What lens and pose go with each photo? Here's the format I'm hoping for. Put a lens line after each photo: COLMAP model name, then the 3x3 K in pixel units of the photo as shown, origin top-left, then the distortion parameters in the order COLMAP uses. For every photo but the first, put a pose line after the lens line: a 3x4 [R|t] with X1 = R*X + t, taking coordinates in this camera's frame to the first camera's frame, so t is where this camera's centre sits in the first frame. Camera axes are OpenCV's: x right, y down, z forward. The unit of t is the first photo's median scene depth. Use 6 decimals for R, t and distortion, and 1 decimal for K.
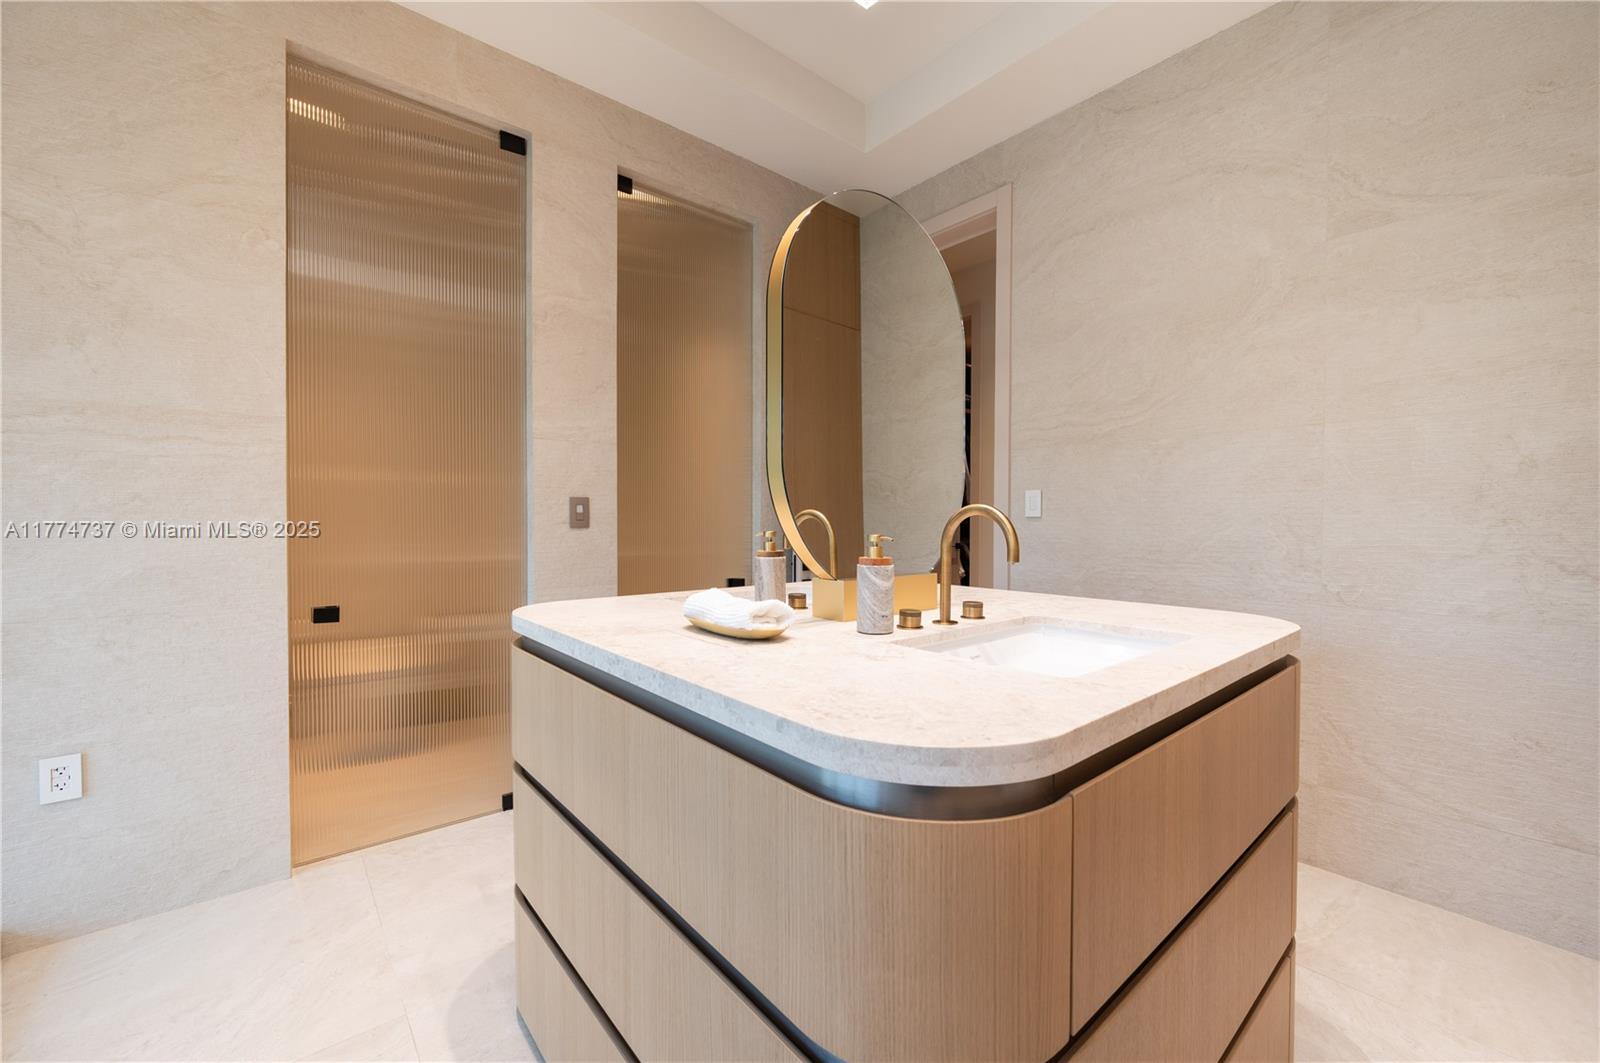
lens RADIAL K [[636.3, 0, 802.4], [0, 636.3, 530.4], [0, 0, 1]] dist [-0.000755, -0.000059]
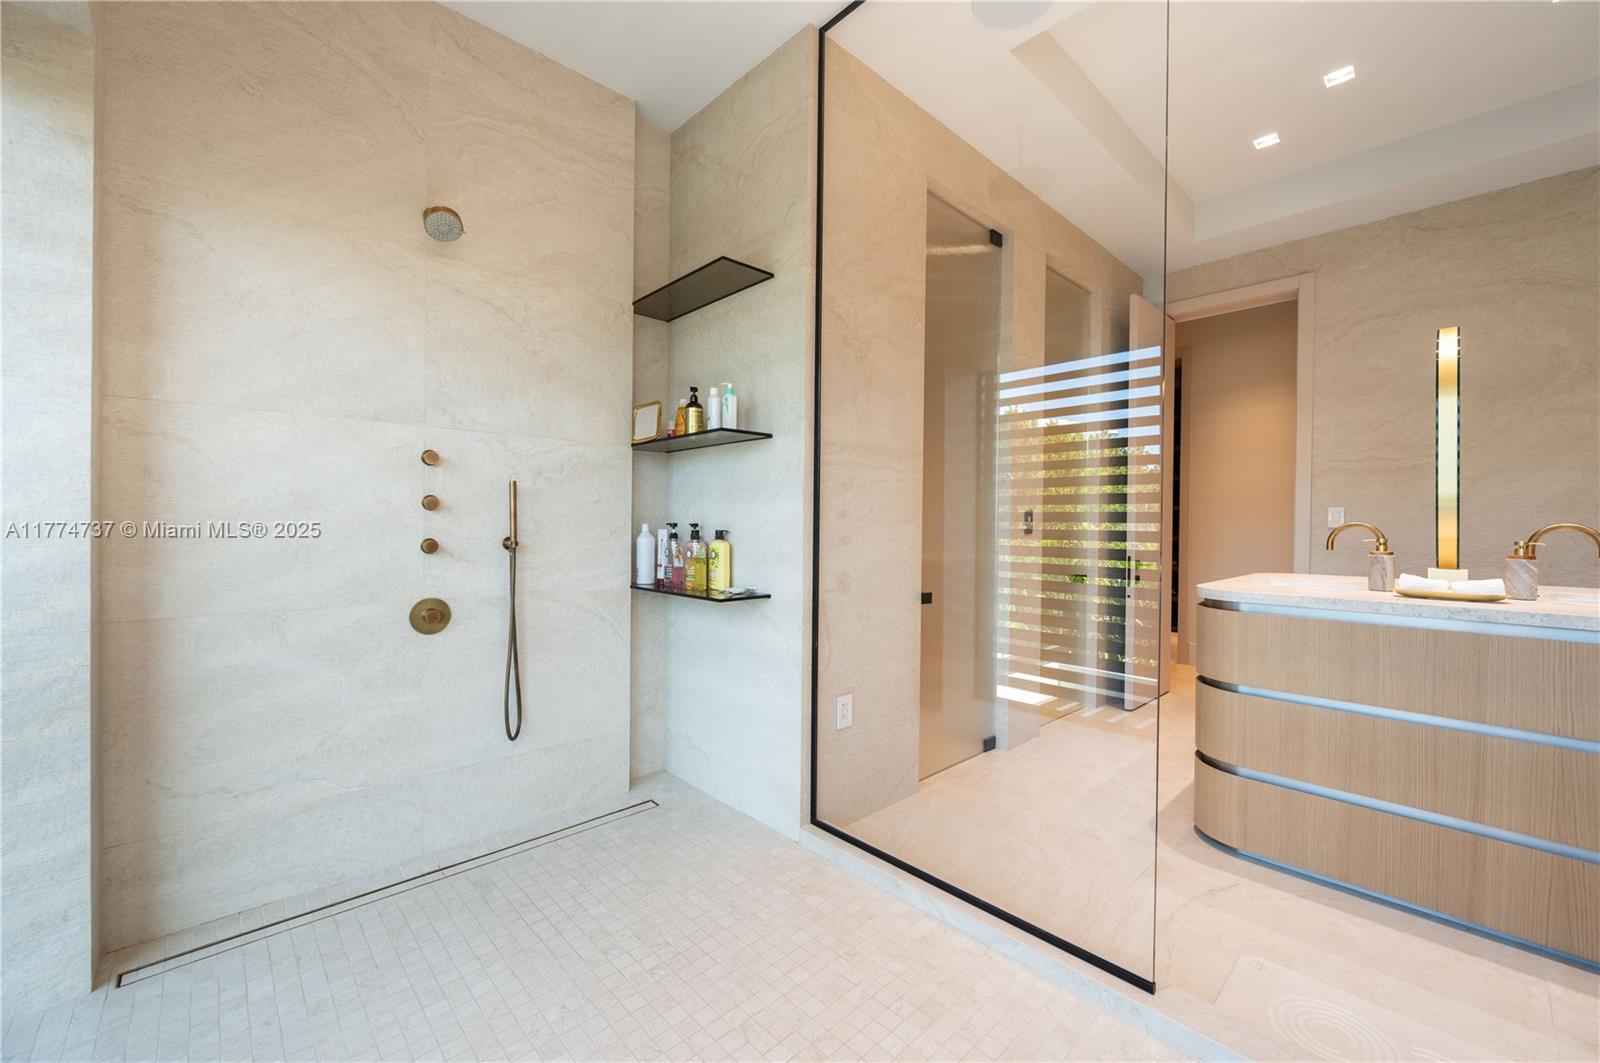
lens RADIAL K [[636.3, 0, 802.4], [0, 636.3, 530.4], [0, 0, 1]] dist [-0.000755, -0.000059]
pose [[0.998075, 0.007818, 0.061517, -1.092149], [-0.007399, 0.999948, -0.007029, 0.002080], [-0.061568, 0.006560, 0.998081, -0.321092]]
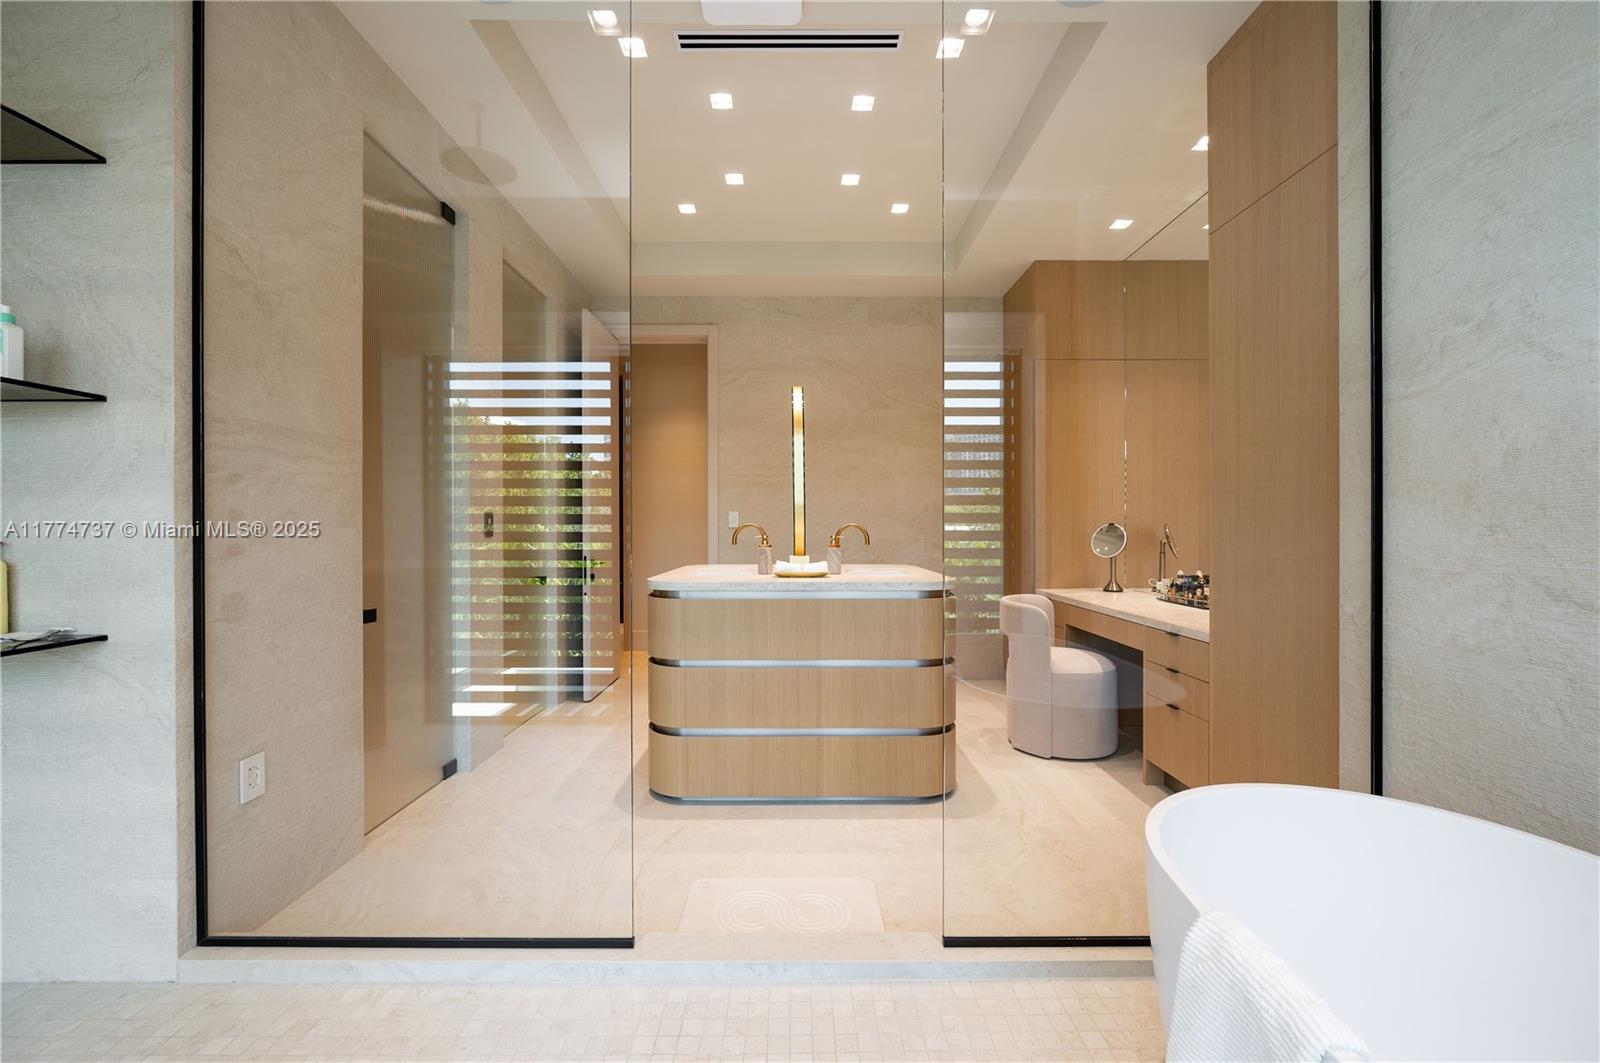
lens RADIAL K [[645.0, 0, 800.0], [0, 645.0, 531.5], [0, 0, 1]] dist [-0.001215, -0.000142]
pose [[0.643334, -0.005480, 0.765566, -1.131063], [0.014176, 0.999888, -0.004755, 0.000477], [-0.765455, 0.013912, 0.643340, -0.316032]]
